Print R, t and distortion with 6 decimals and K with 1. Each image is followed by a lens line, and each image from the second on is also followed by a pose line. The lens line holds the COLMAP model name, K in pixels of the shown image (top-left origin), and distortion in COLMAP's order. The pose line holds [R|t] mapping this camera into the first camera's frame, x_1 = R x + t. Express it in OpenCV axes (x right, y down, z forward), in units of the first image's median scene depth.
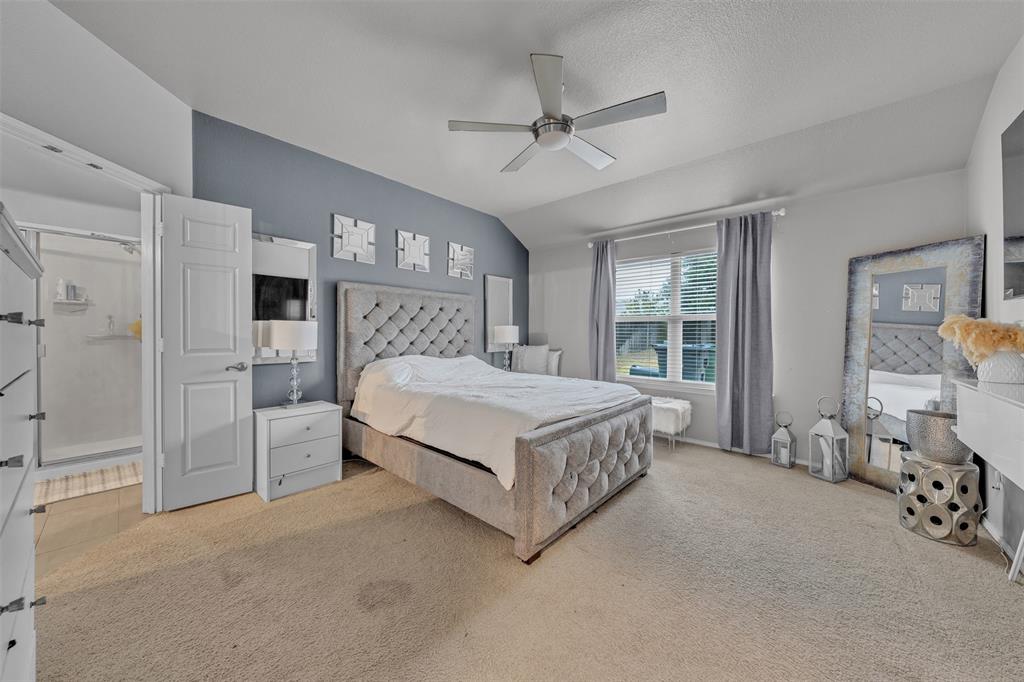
lens RADIAL K [[350.7, 0, 513.3], [0, 350.7, 337.1], [0, 0, 1]] dist [-0.000065, 0.000106]
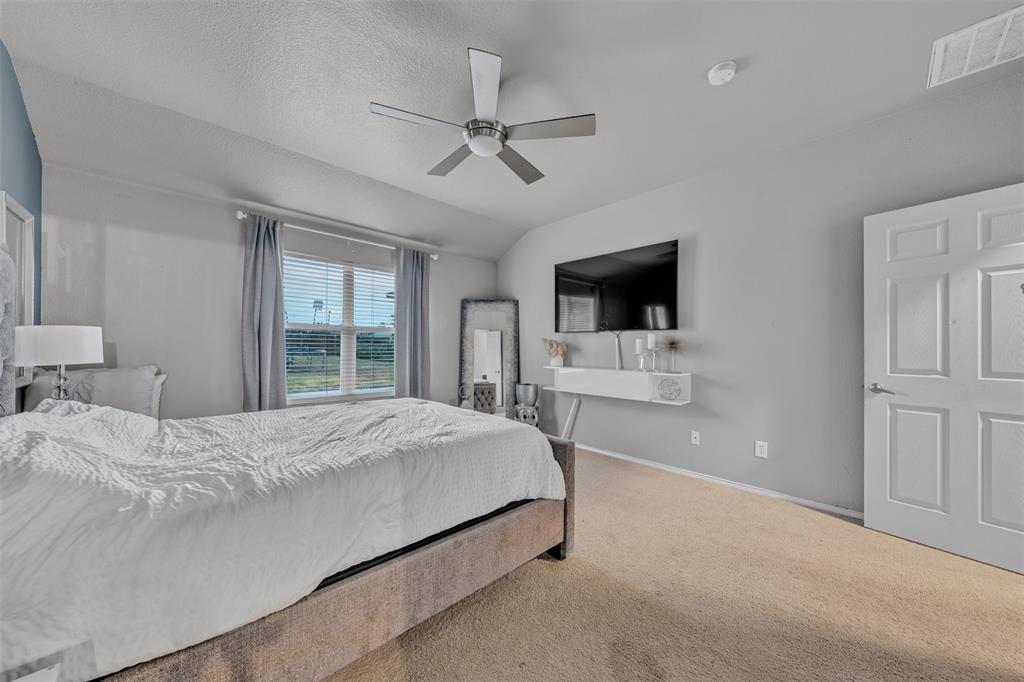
lens RADIAL K [[359.1, 0, 517.8], [0, 359.1, 327.7], [0, 0, 1]] dist [0.000283, 0.000074]
pose [[0.076554, 0.046693, 0.995972, -0.606706], [-0.000542, 0.998905, -0.046789, -0.013007], [-0.997065, 0.003042, 0.076496, 0.570319]]
